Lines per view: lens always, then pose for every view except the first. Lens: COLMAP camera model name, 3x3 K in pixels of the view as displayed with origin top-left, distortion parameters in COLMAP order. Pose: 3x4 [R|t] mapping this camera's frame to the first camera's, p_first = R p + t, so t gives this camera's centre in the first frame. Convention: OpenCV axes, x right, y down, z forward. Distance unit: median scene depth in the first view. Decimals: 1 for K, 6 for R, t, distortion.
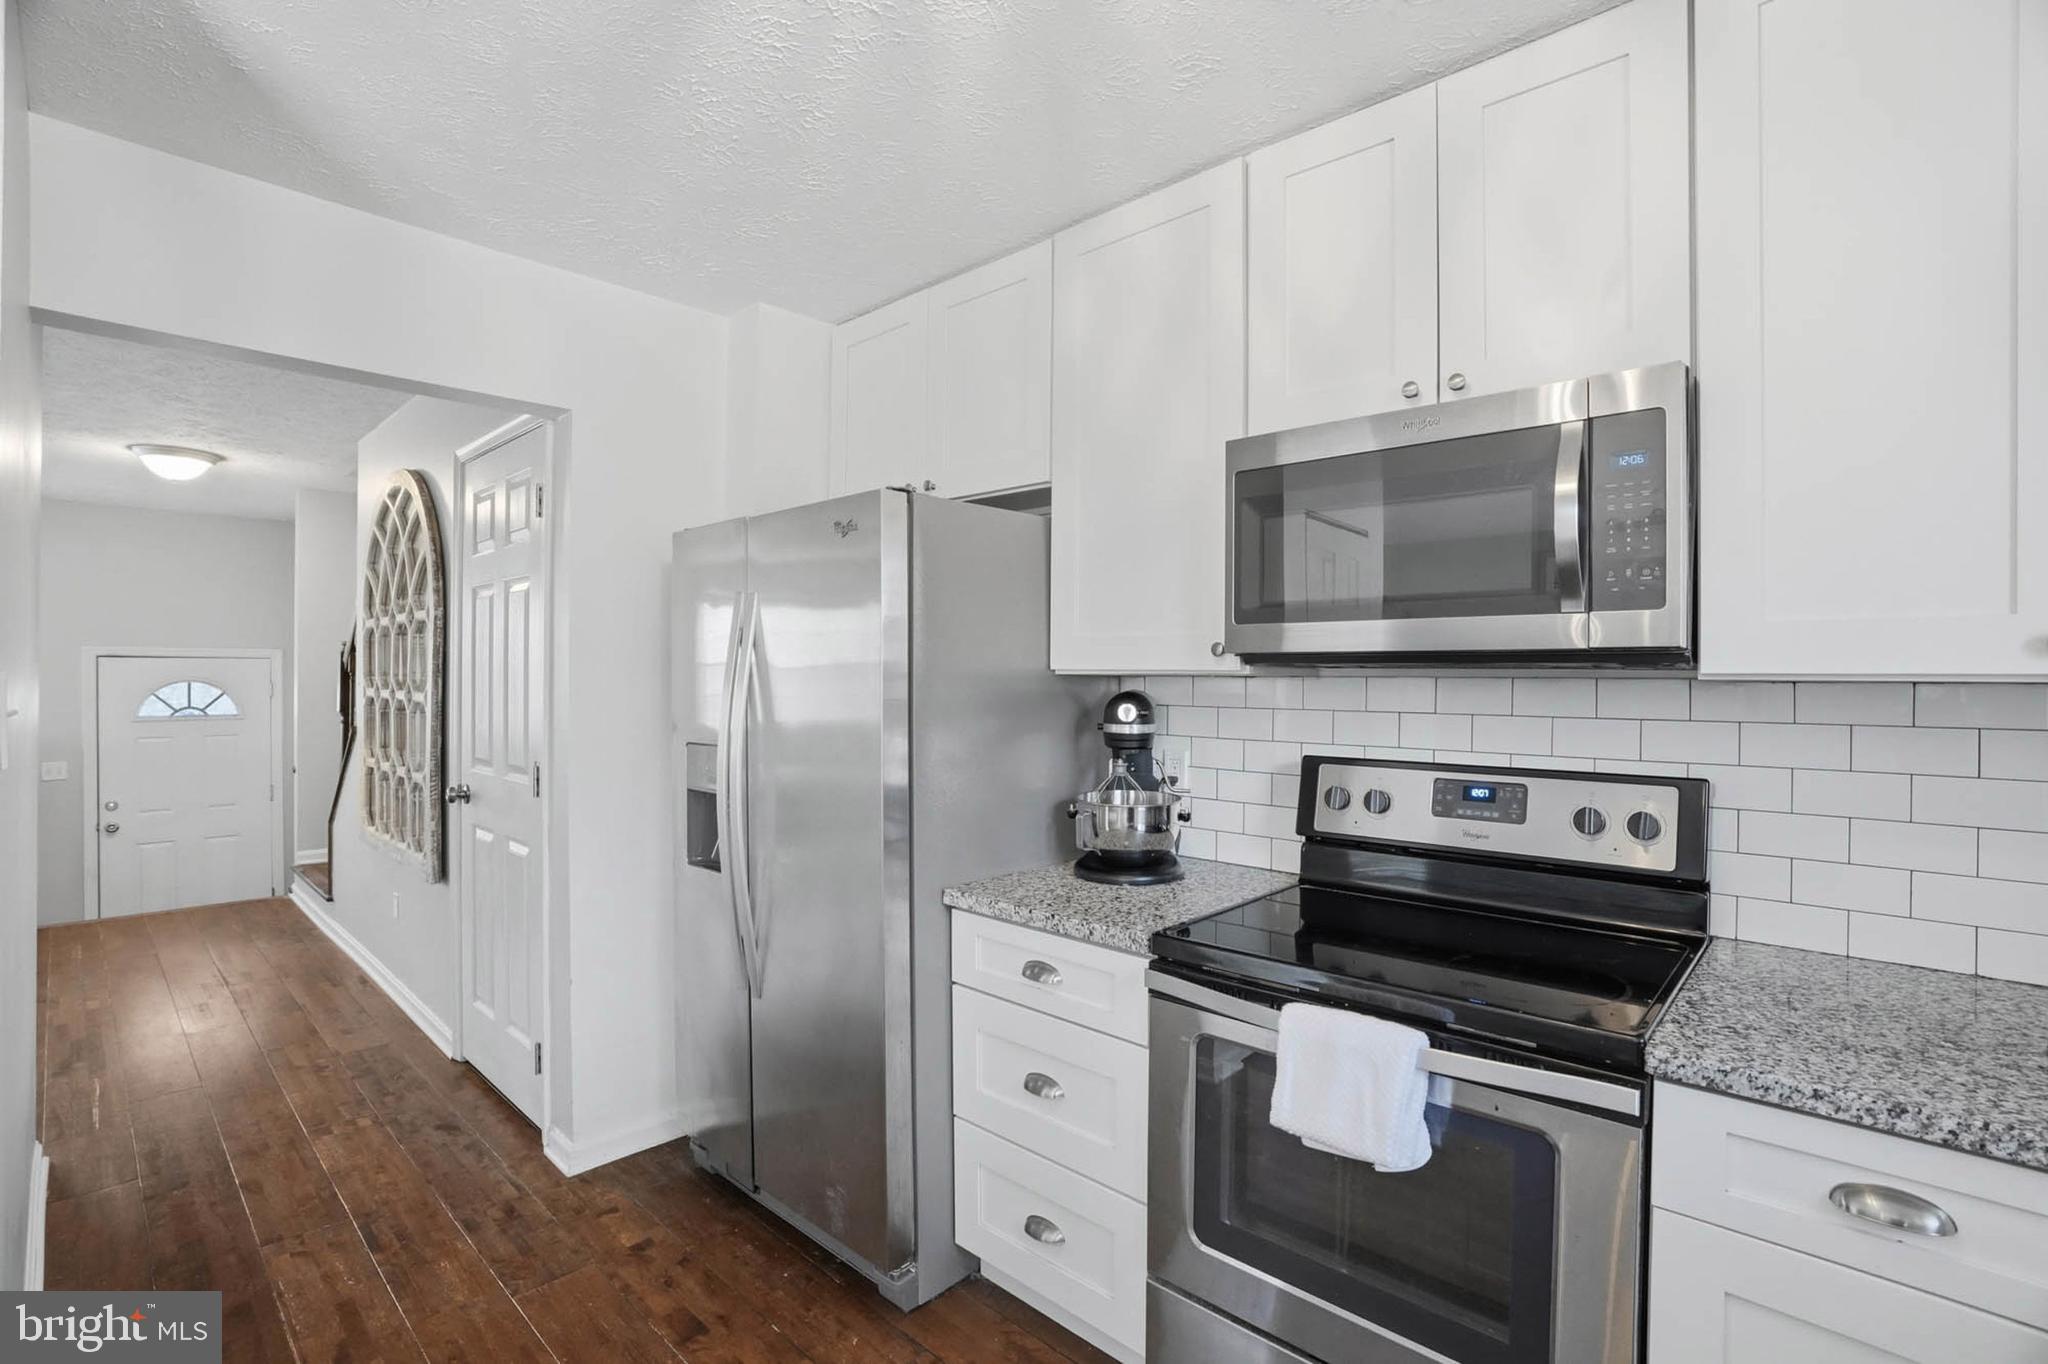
lens RADIAL K [[942.7, 0, 1024.0], [0, 942.7, 682.0], [0, 0, 1]] dist [-0.057115, 0.022289]
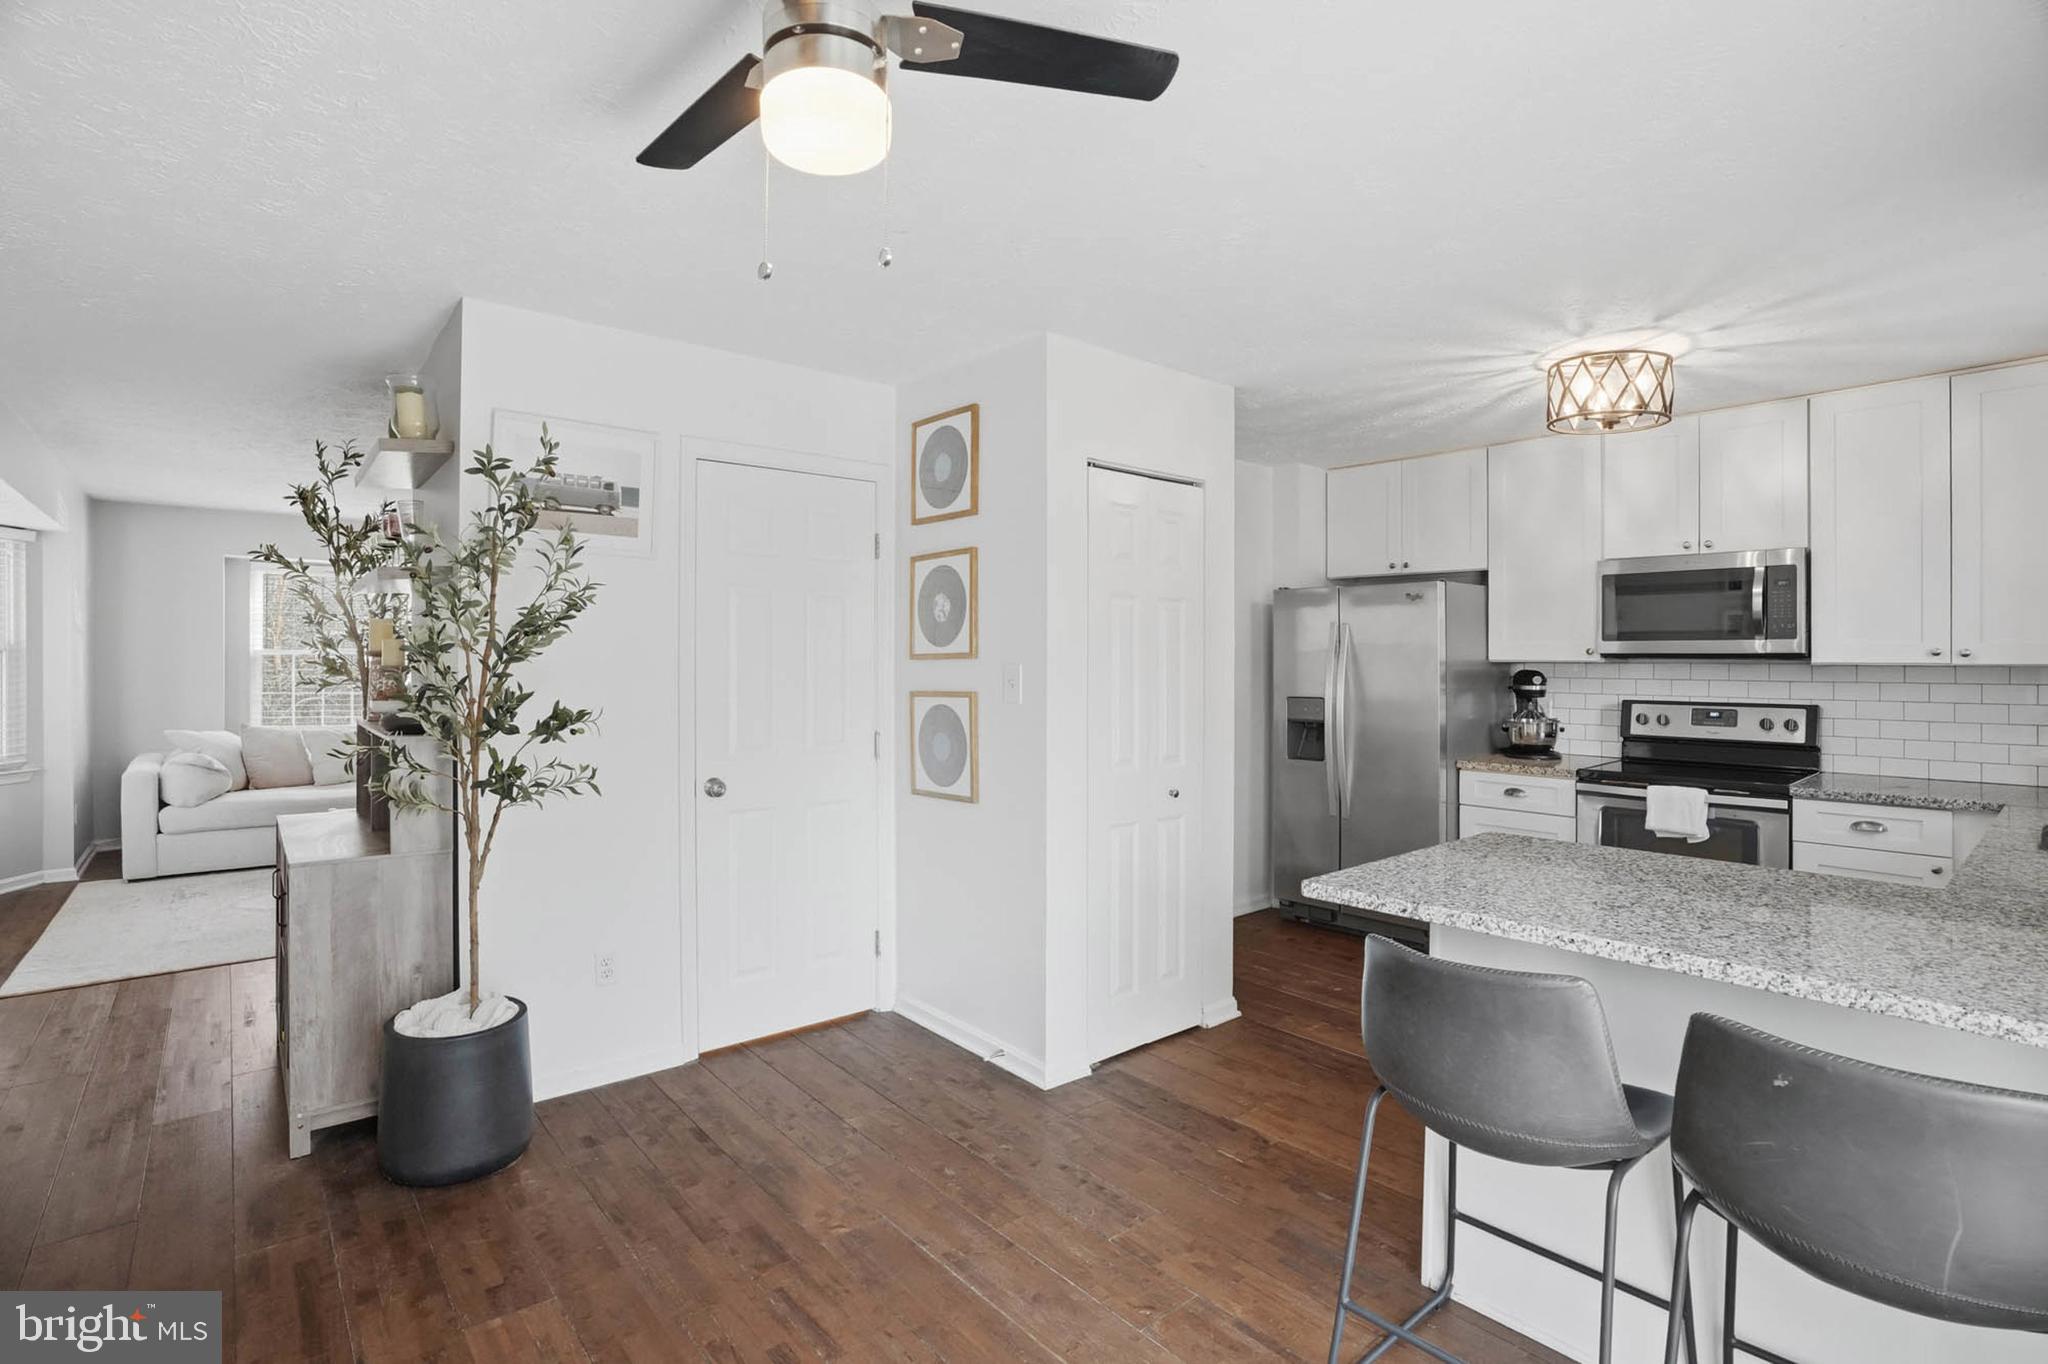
lens RADIAL K [[971.6, 0, 1021.3], [0, 971.6, 663.6], [0, 0, 1]] dist [-0.062040, 0.024185]
pose [[0.993864, -0.003227, -0.110560, -1.023300], [0.003363, 0.999994, 0.001039, -0.013791], [0.110556, -0.001405, 0.993869, -1.618563]]
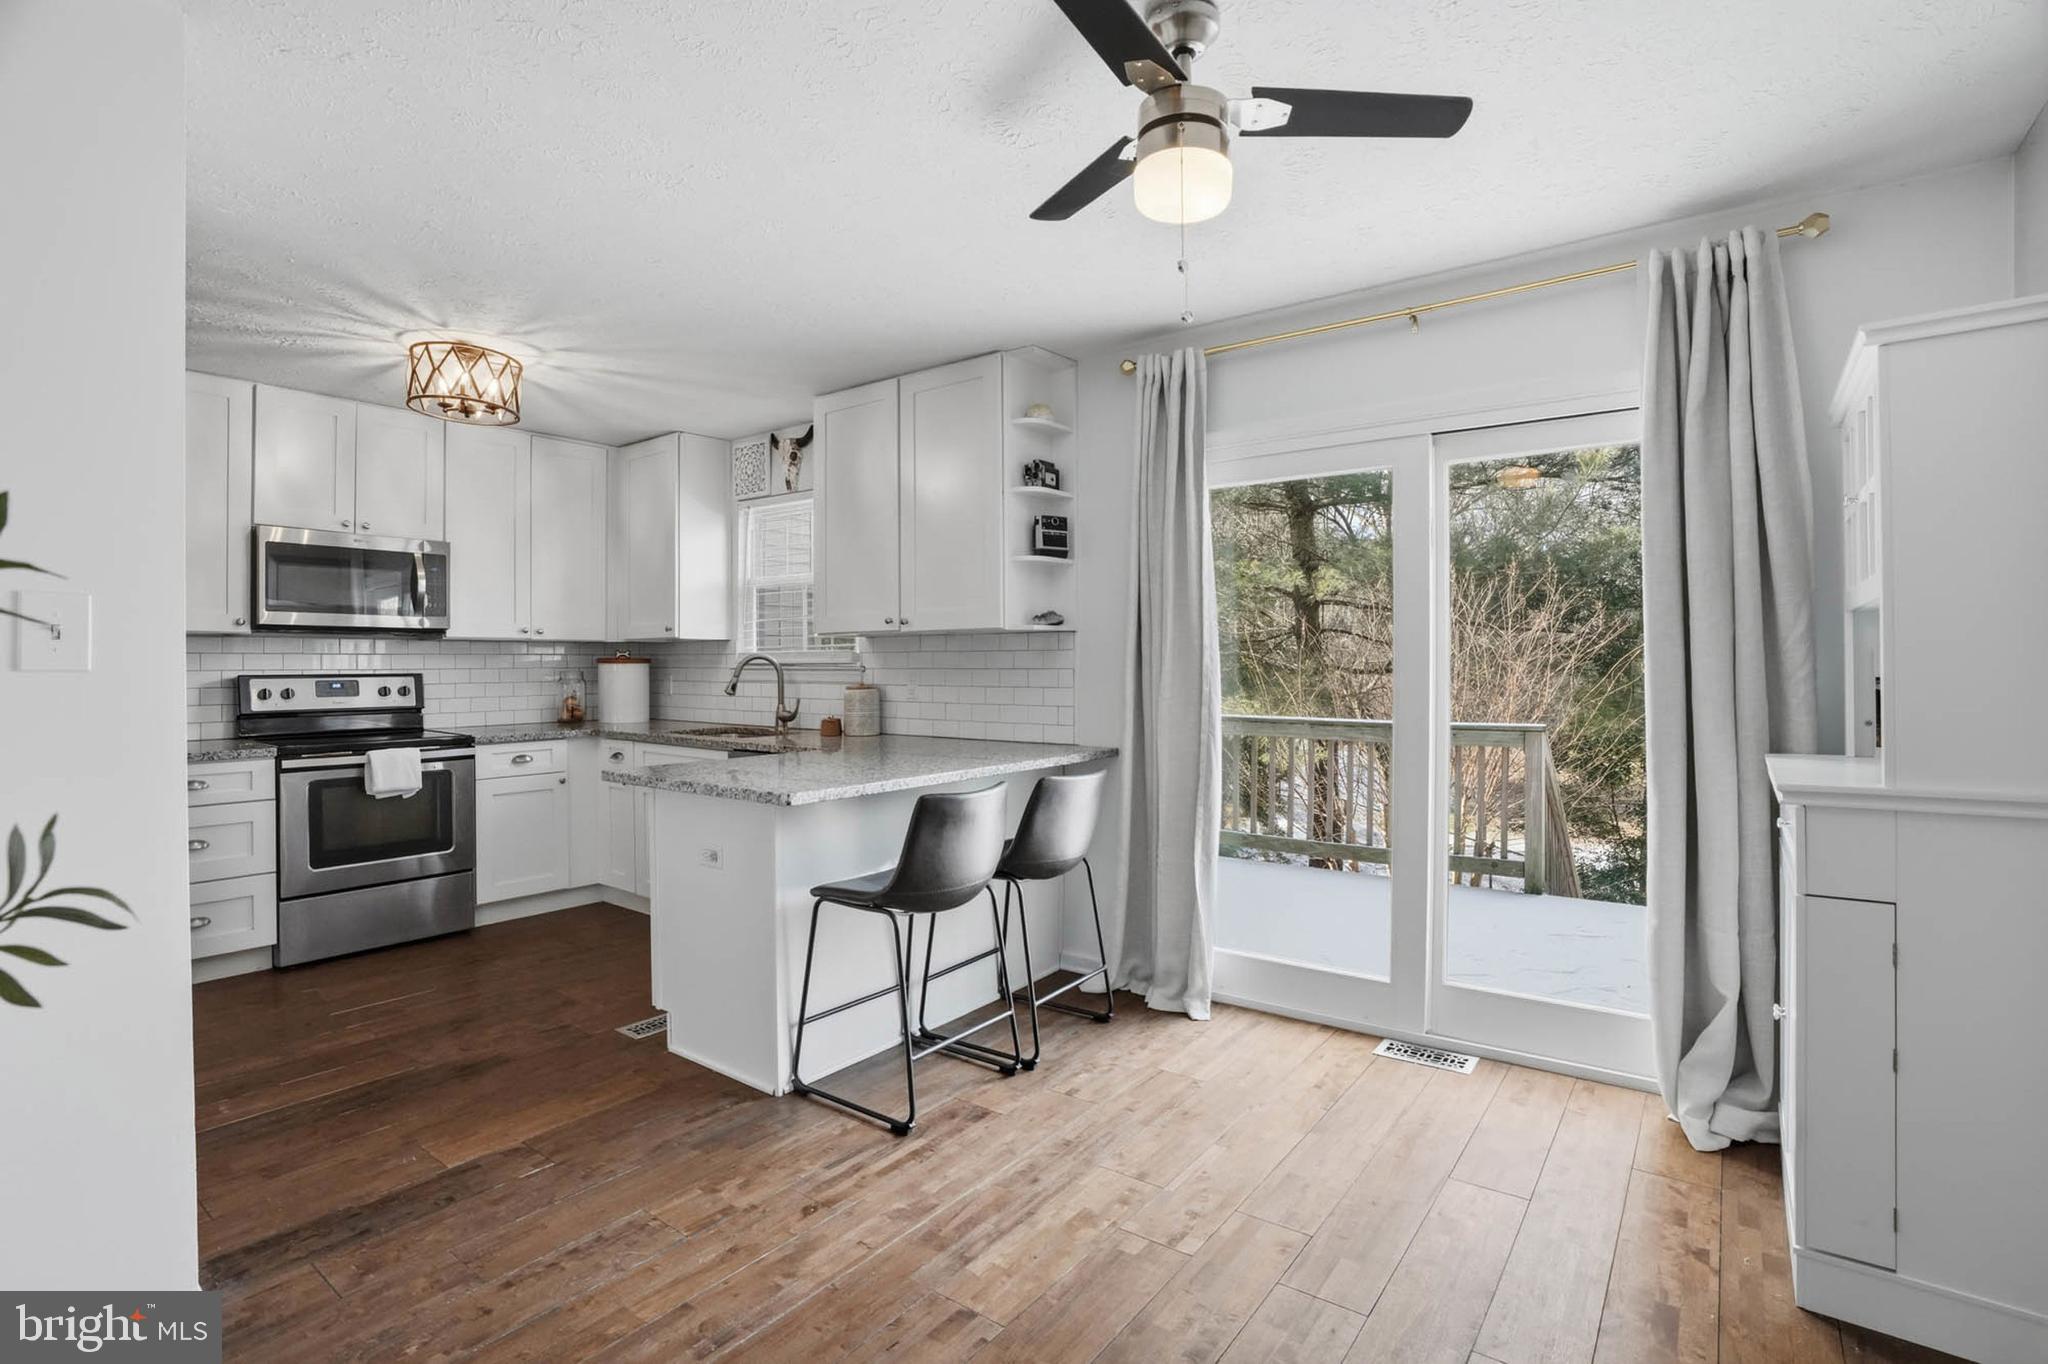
lens RADIAL K [[971.6, 0, 1021.3], [0, 971.6, 663.6], [0, 0, 1]] dist [-0.062040, 0.024185]
pose [[-0.108956, -0.003863, 0.994039, -2.333377], [0.003699, 0.999984, 0.004291, 0.064420], [-0.994040, 0.004144, -0.108940, -0.537500]]
